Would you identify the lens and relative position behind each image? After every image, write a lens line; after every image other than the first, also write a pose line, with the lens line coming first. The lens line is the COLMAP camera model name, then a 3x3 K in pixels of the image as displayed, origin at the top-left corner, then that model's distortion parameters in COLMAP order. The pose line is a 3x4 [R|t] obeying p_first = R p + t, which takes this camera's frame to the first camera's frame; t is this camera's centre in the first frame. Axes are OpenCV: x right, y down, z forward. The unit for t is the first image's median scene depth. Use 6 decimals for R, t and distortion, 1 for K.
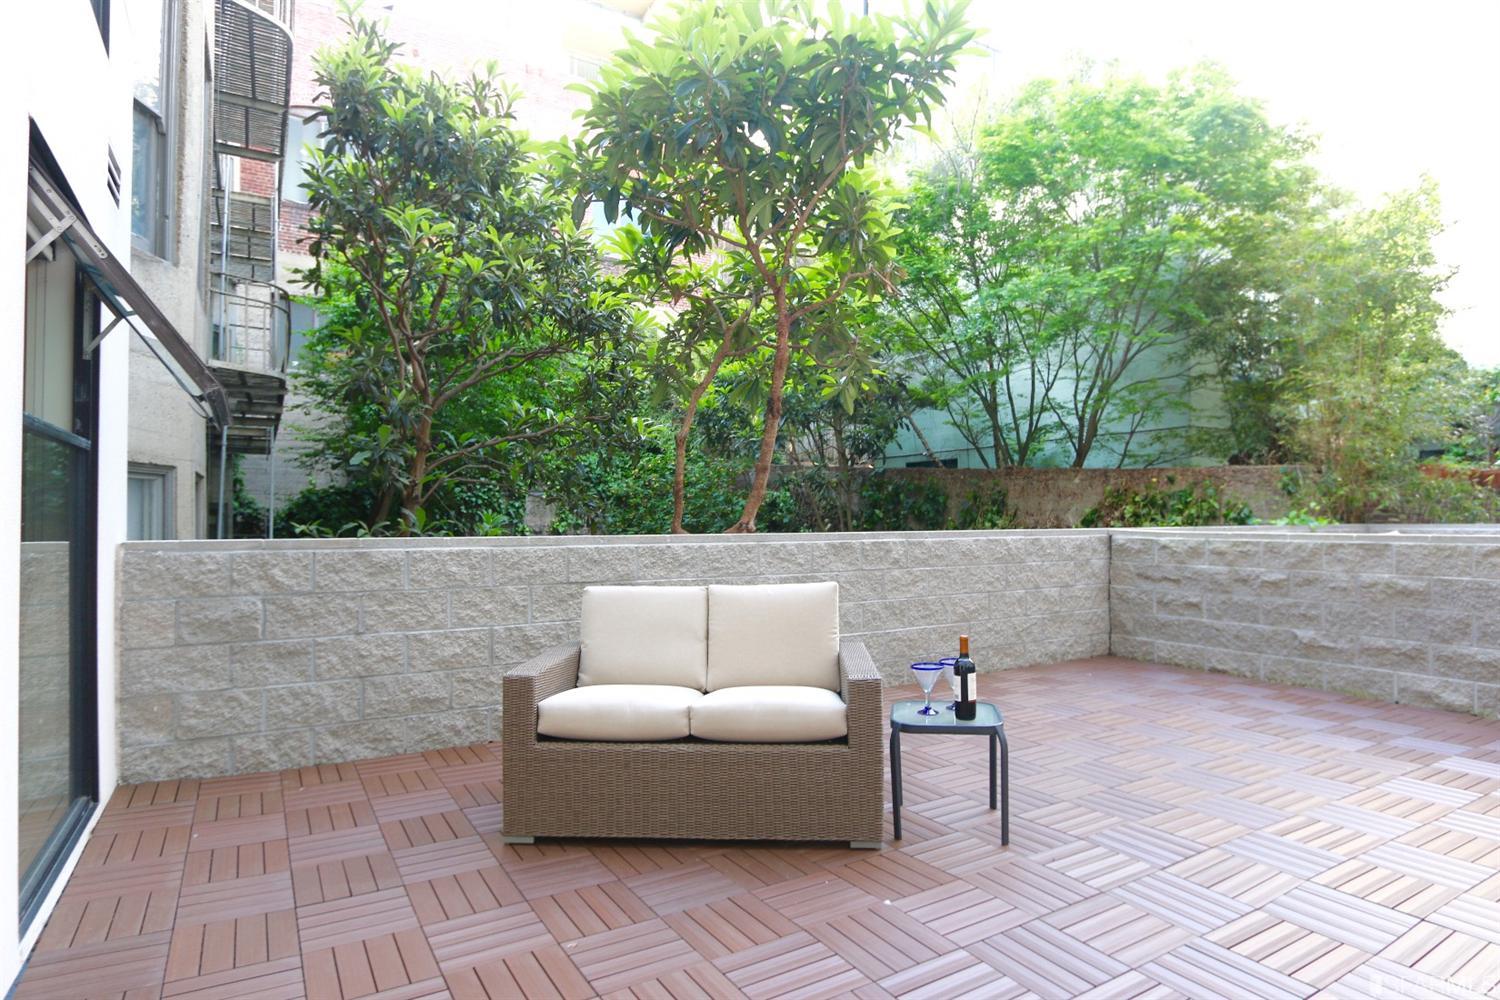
lens RADIAL K [[832.6, 0, 753.4], [0, 832.6, 504.4], [0, 0, 1]] dist [-0.007665, 0.000299]
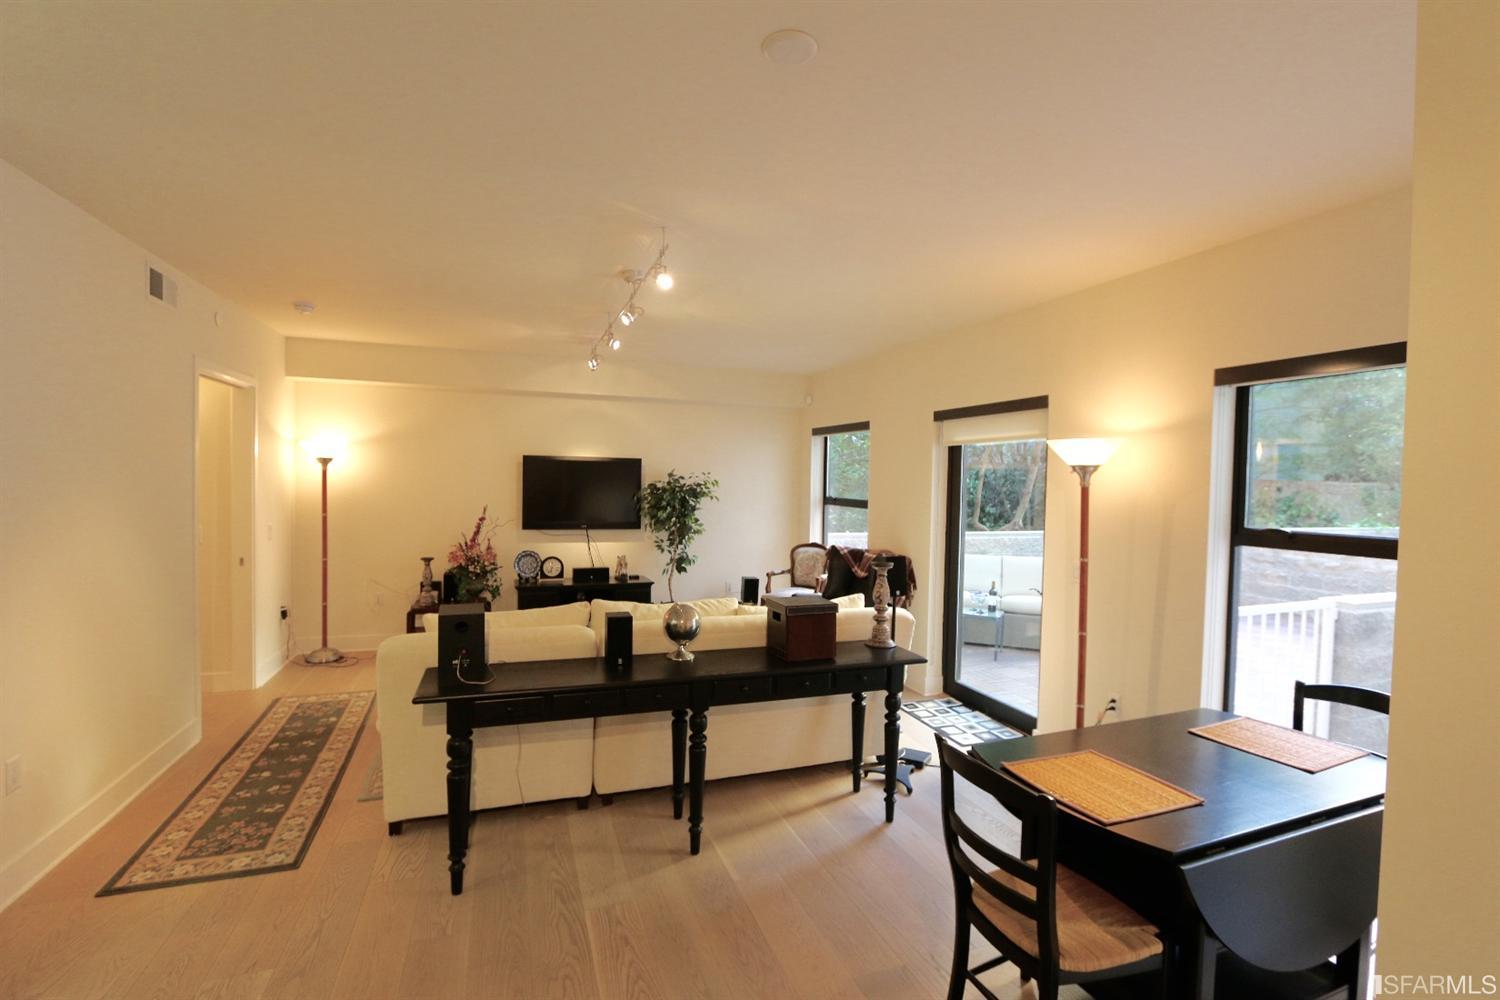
lens RADIAL K [[694.1, 0, 755.1], [0, 694.1, 504.8], [0, 0, 1]] dist [-0.013292, 0.002088]
pose [[0.980928, 0.028606, -0.192256, -0.283019], [-0.018131, 0.998265, 0.056024, -0.090385], [0.193525, -0.051469, 0.979744, -0.620688]]
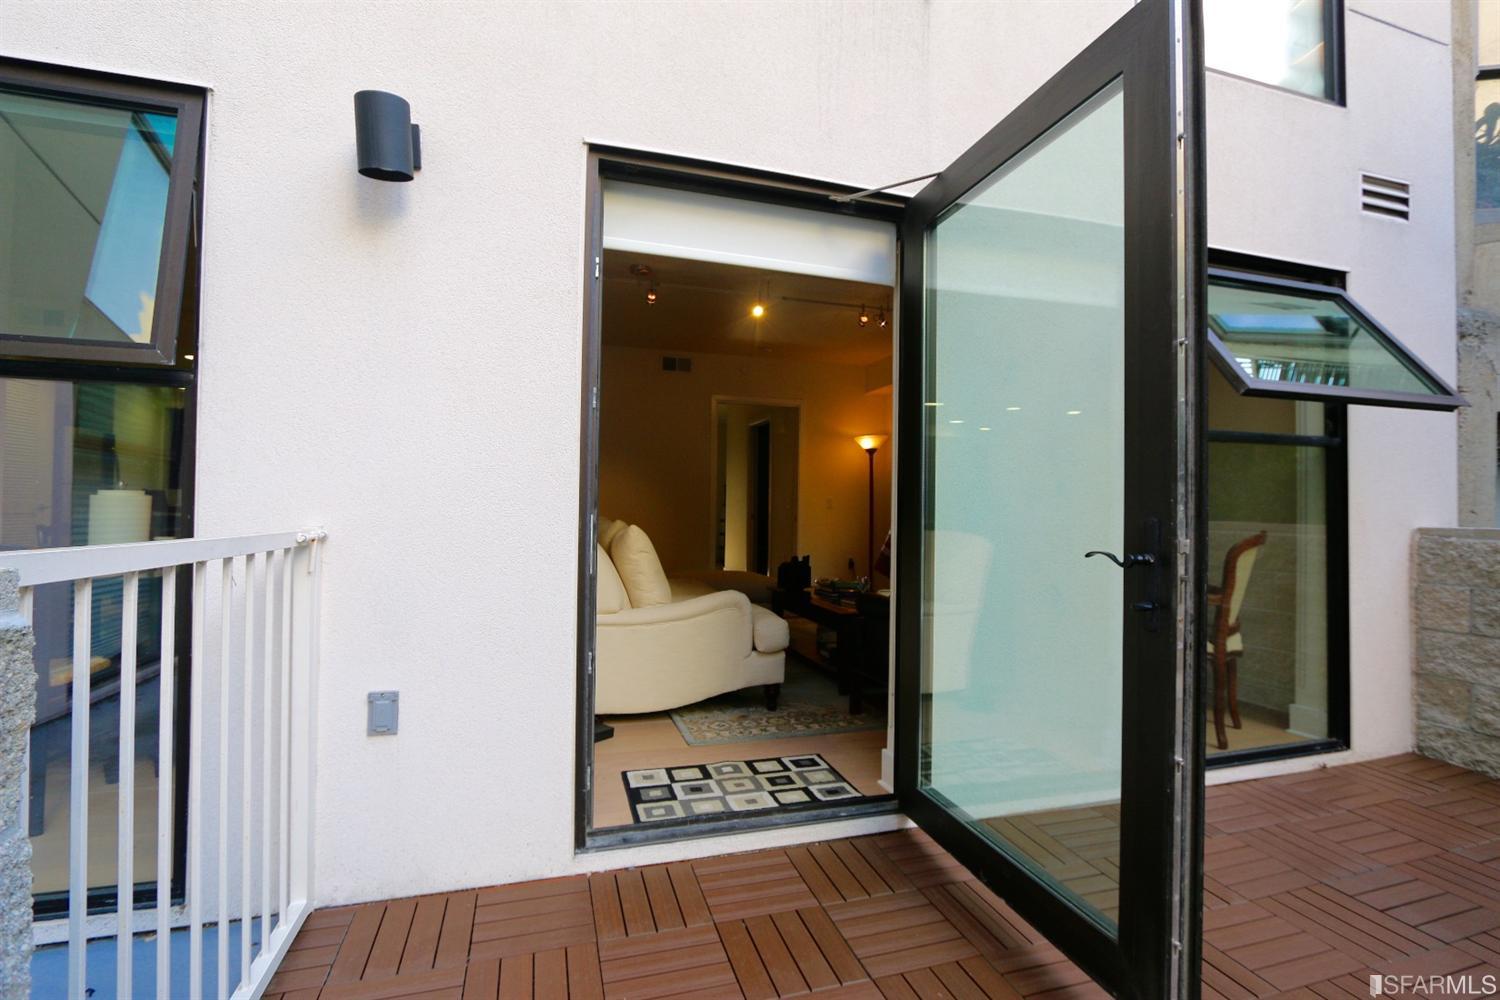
lens RADIAL K [[694.1, 0, 747.6], [0, 694.1, 499.6], [0, 0, 1]] dist [-0.013292, 0.002088]
pose [[-0.259649, -0.011645, -0.965633, 0.172556], [0.013136, 0.999792, -0.015589, 0.006600], [0.965614, -0.016733, -0.259442, 0.210542]]
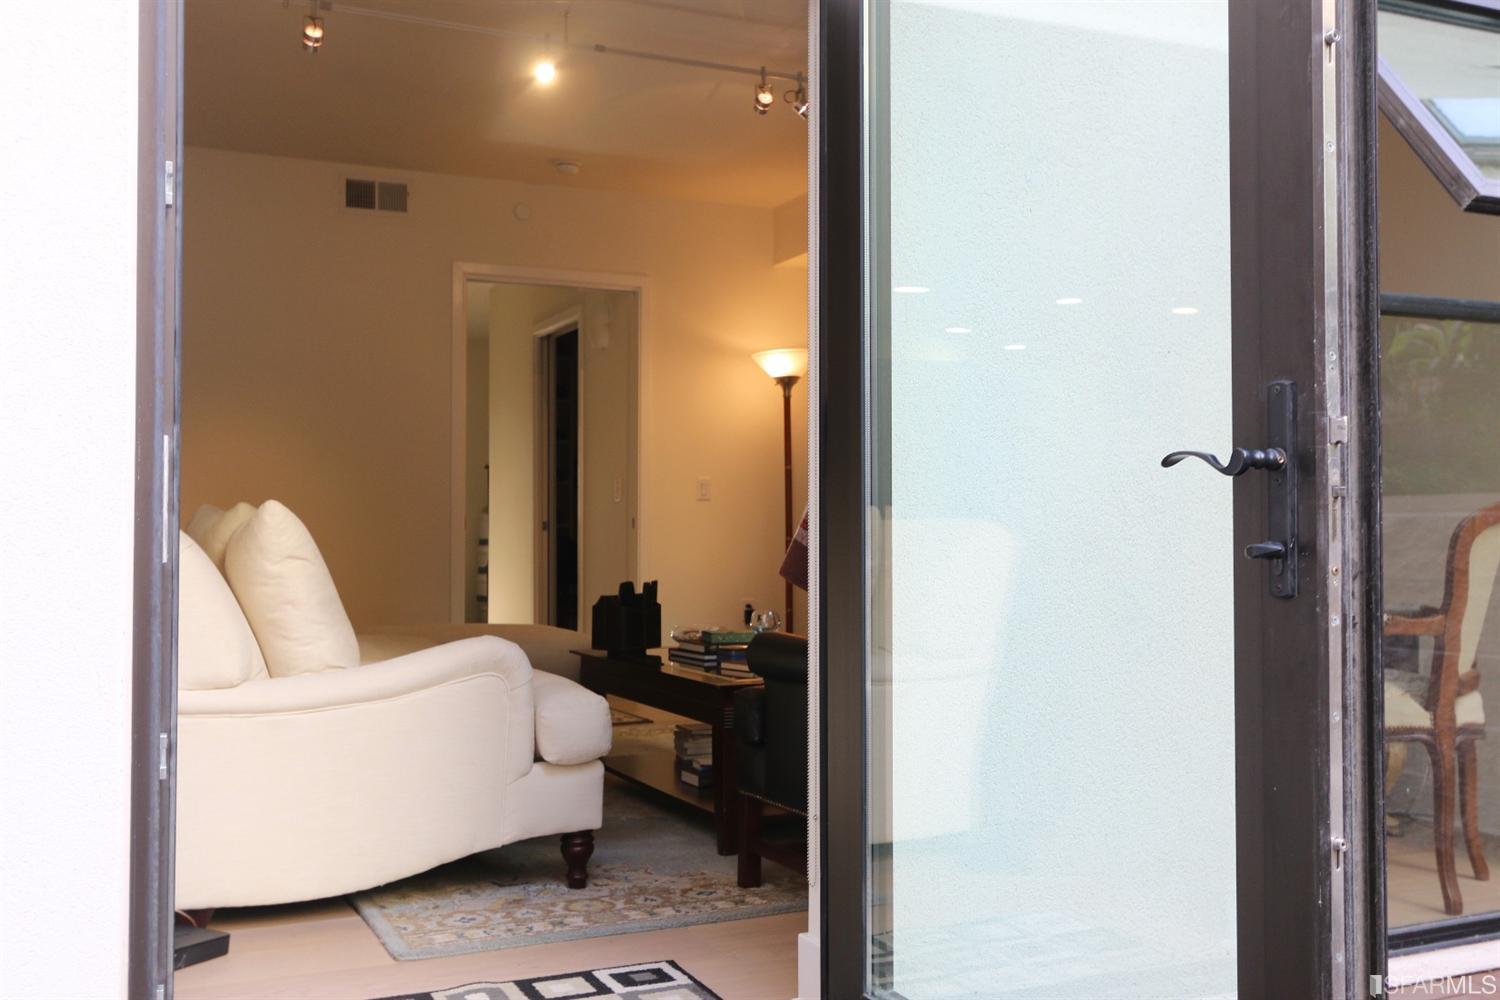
lens RADIAL K [[1447.2, 0, 752.2], [0, 1447.2, 501.2], [0, 0, 1]] dist [0.020641, 0.000000]
pose [[-0.118669, -0.019922, -0.992734, 0.174433], [0.027352, 0.999354, -0.023324, 0.033007], [0.992557, -0.029921, -0.118048, 0.218440]]
